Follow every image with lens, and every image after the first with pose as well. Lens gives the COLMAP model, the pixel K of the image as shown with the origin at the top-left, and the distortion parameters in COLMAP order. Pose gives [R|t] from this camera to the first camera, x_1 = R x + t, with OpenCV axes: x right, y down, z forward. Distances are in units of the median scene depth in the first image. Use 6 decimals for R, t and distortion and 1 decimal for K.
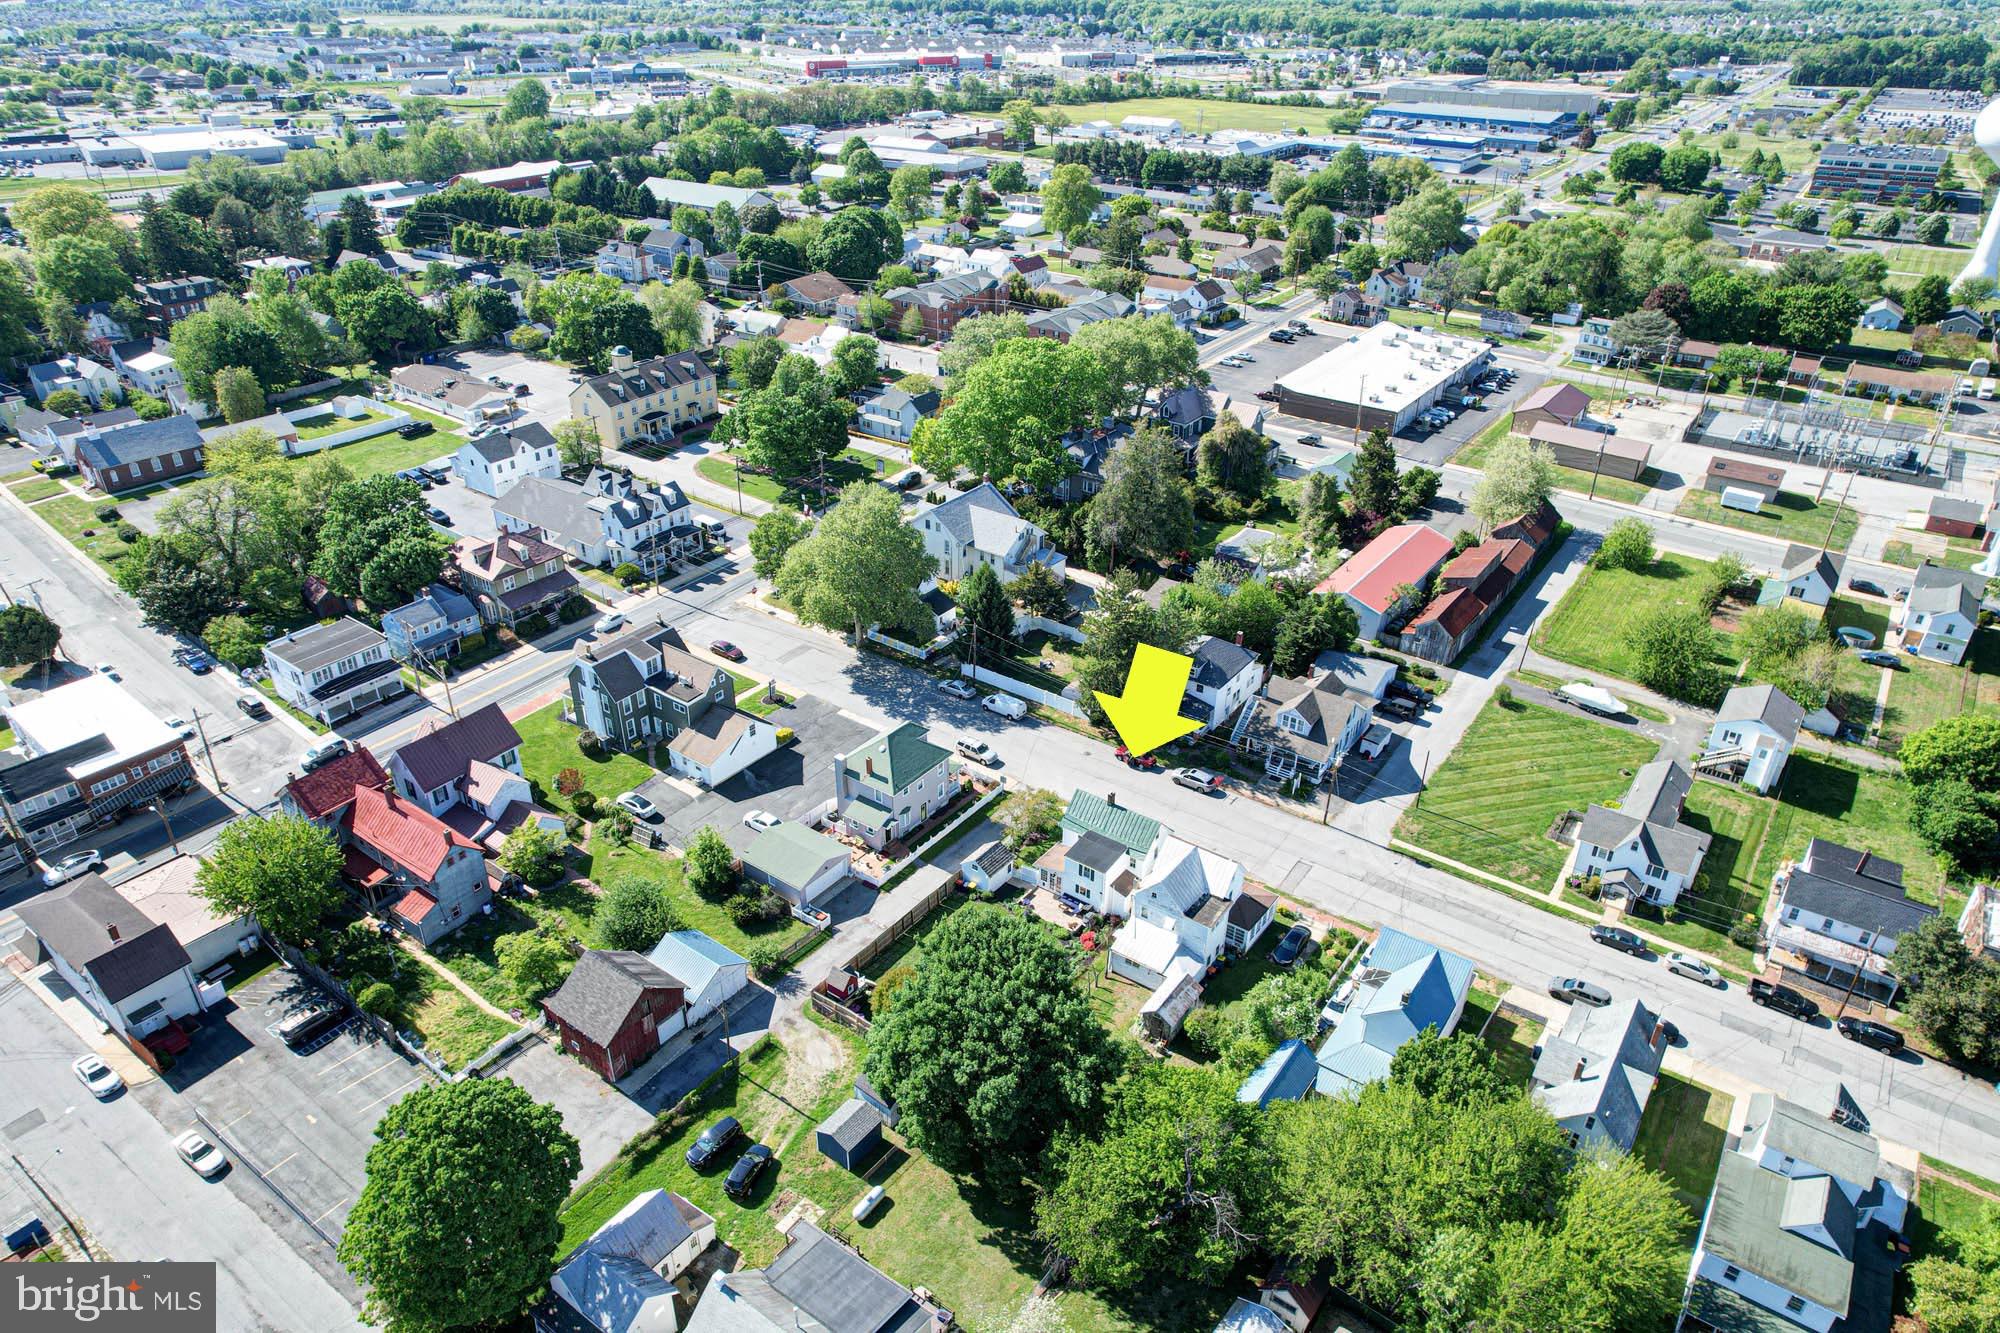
lens RADIAL K [[1288.8, 0, 1000.0], [0, 1288.8, 666.5], [0, 0, 1]] dist [-0.073478, 0.071620]
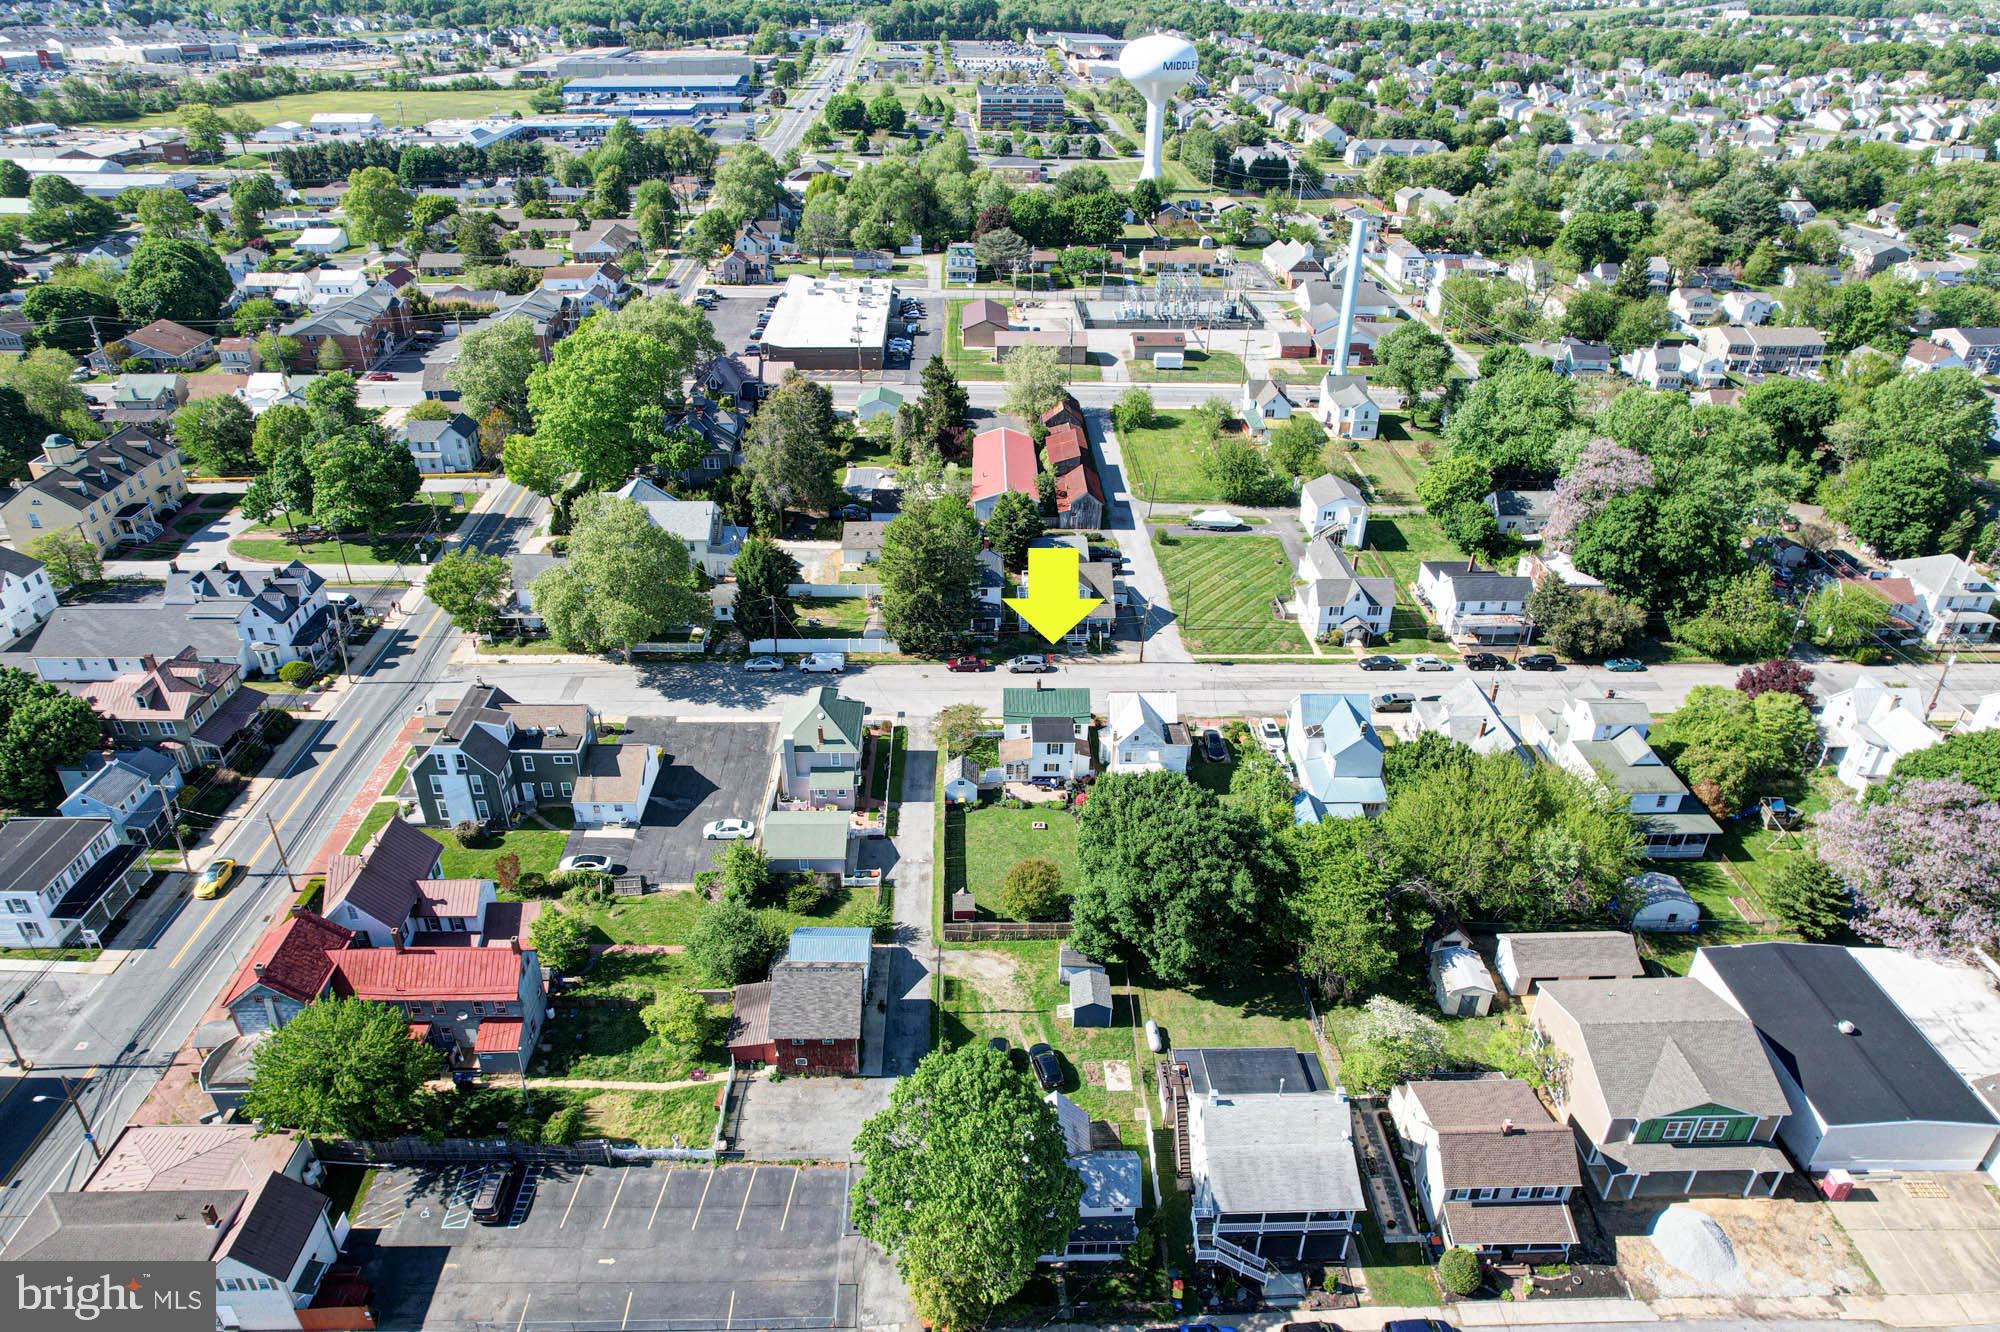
lens RADIAL K [[1288.8, 0, 1000.0], [0, 1288.8, 666.0], [0, 0, 1]] dist [-0.073478, 0.071620]
pose [[0.797273, -0.301939, 0.522674, -0.375211], [0.293753, 0.950528, 0.101018, -0.026574], [-0.527318, 0.072998, 0.846527, 0.041011]]
